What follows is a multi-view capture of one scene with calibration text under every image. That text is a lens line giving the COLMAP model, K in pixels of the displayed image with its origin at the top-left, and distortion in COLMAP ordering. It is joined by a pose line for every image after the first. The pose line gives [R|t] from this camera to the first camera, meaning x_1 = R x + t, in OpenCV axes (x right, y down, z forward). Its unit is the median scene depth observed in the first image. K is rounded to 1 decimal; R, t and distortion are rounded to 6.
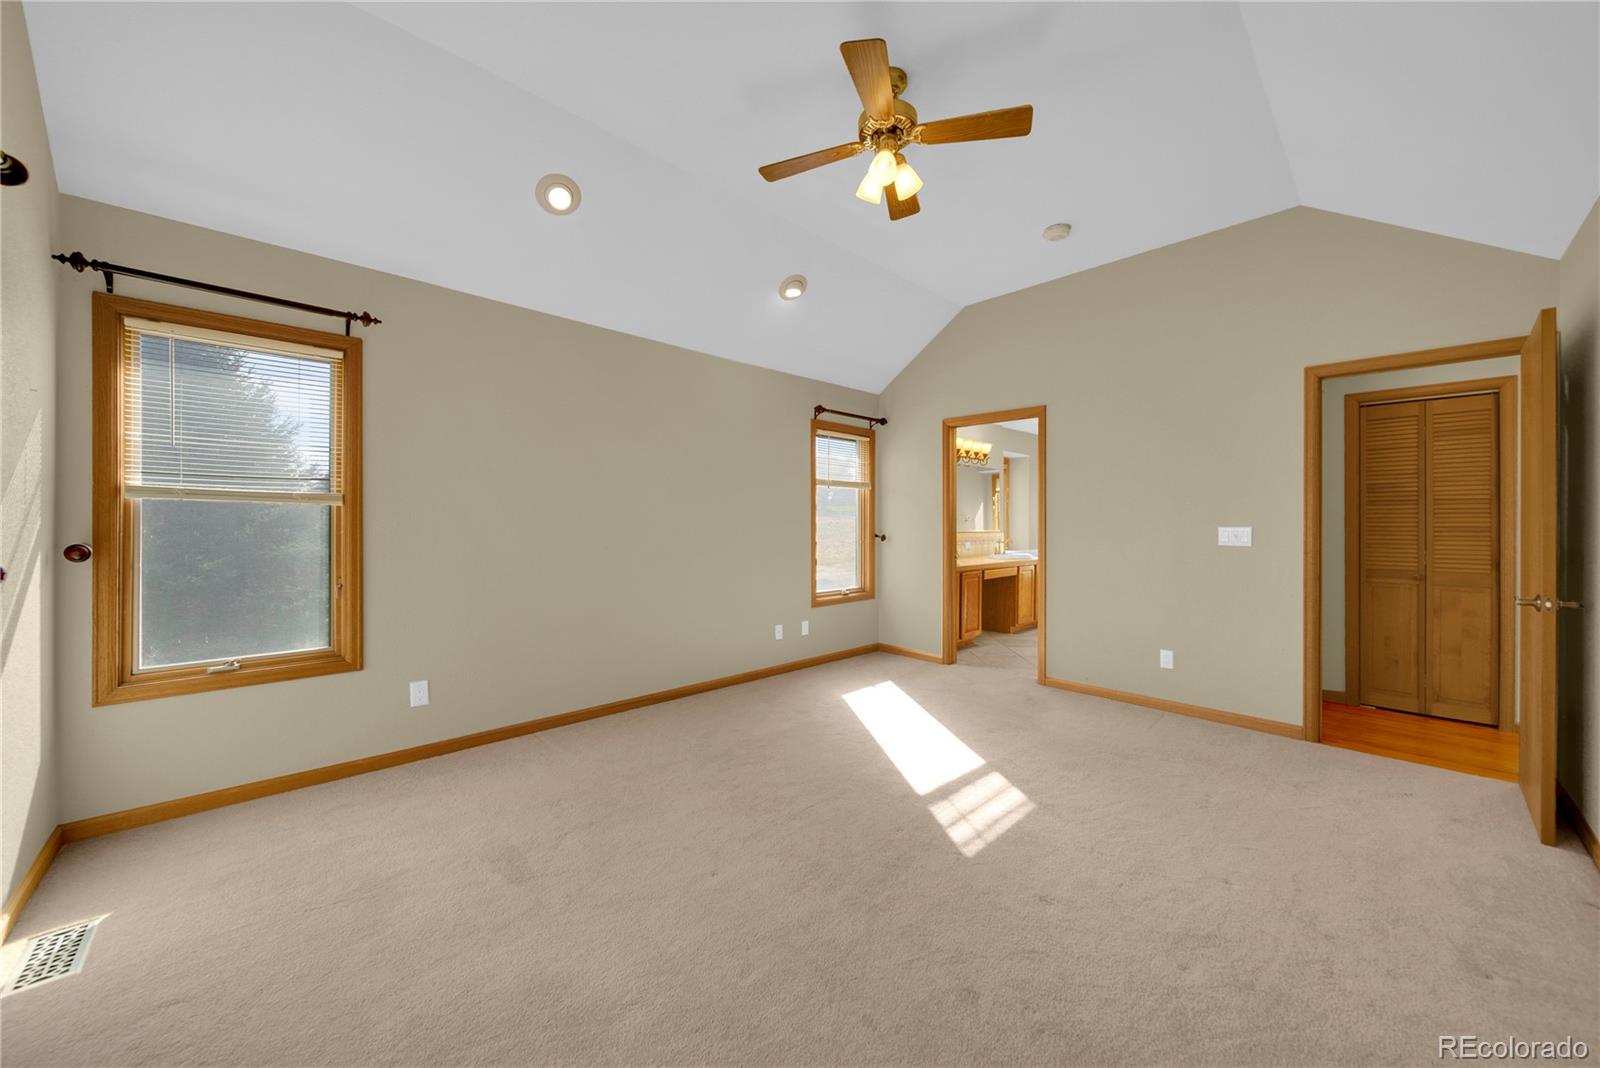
lens RADIAL K [[571.8, 0, 802.6], [0, 571.8, 527.7], [0, 0, 1]] dist [-0.003890, -0.000284]
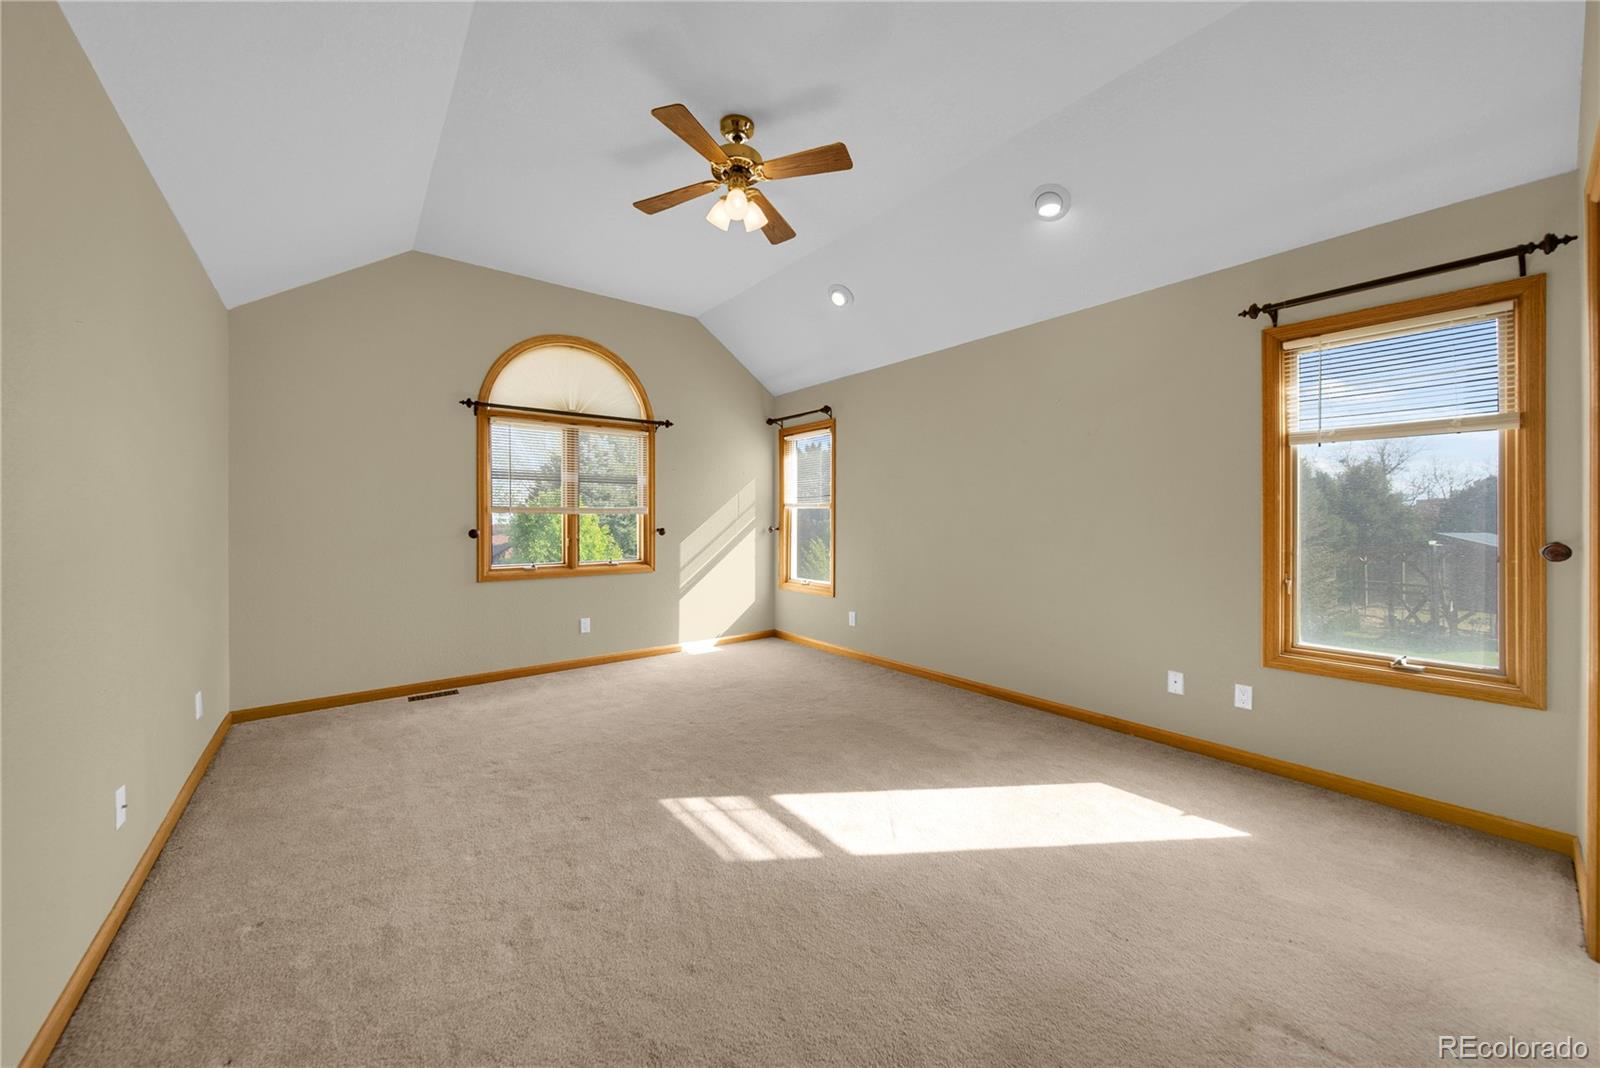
lens RADIAL K [[571.8, 0, 788.0], [0, 571.8, 520.0], [0, 0, 1]] dist [-0.003890, -0.000284]
pose [[-0.102744, 0.000987, -0.994707, 0.564865], [-0.002759, 0.999995, 0.001277, -0.002491], [0.994704, 0.002876, -0.102740, 0.542606]]
